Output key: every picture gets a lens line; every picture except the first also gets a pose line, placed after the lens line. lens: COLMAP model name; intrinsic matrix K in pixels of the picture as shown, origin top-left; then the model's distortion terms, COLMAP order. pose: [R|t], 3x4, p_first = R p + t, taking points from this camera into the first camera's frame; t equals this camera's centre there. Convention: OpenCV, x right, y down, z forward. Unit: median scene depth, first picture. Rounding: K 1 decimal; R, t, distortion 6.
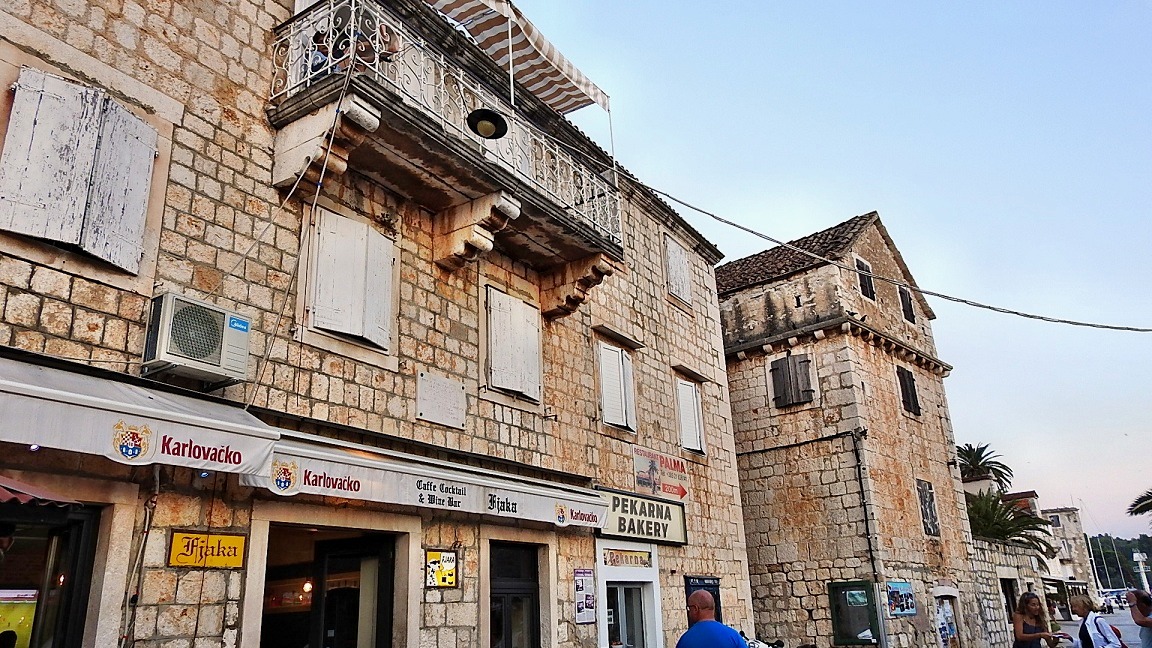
lens RADIAL K [[823.6, 0, 576.2], [0, 823.6, 325.7], [0, 0, 1]] dist [0.001015, -0.000142]
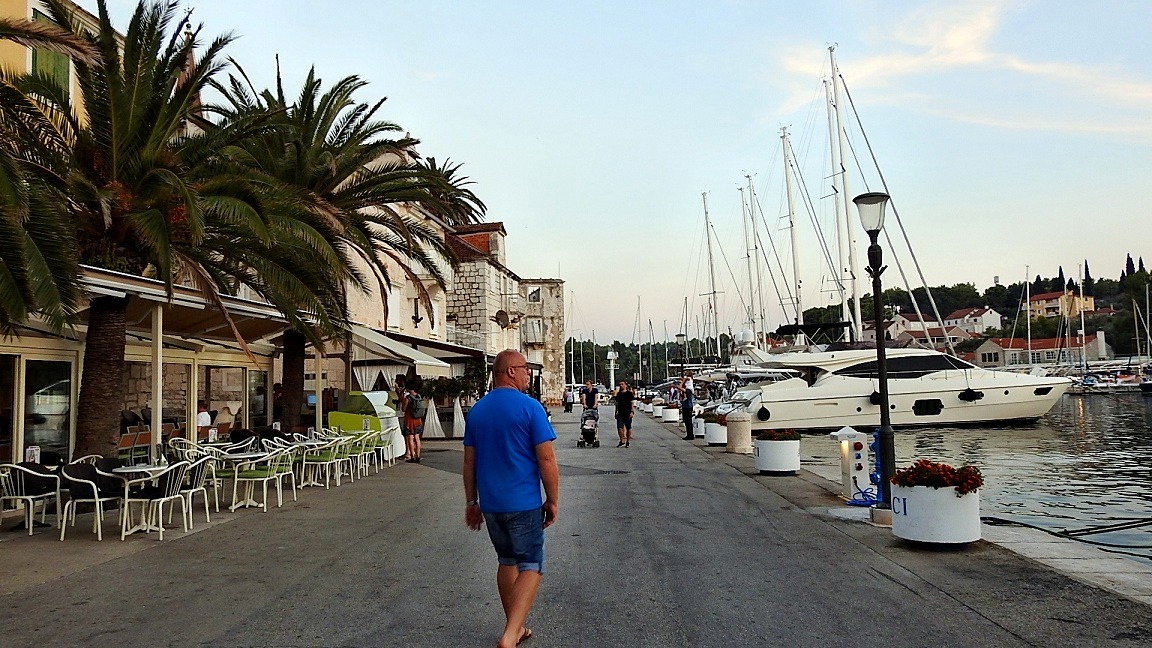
lens RADIAL K [[823.6, 0, 574.8], [0, 823.6, 322.1], [0, 0, 1]] dist [0.001015, -0.000142]
pose [[0.856085, 0.059929, 0.513349, 0.192761], [-0.179512, 0.965896, 0.186602, 0.096672], [-0.484659, -0.251899, 0.837647, 0.292524]]
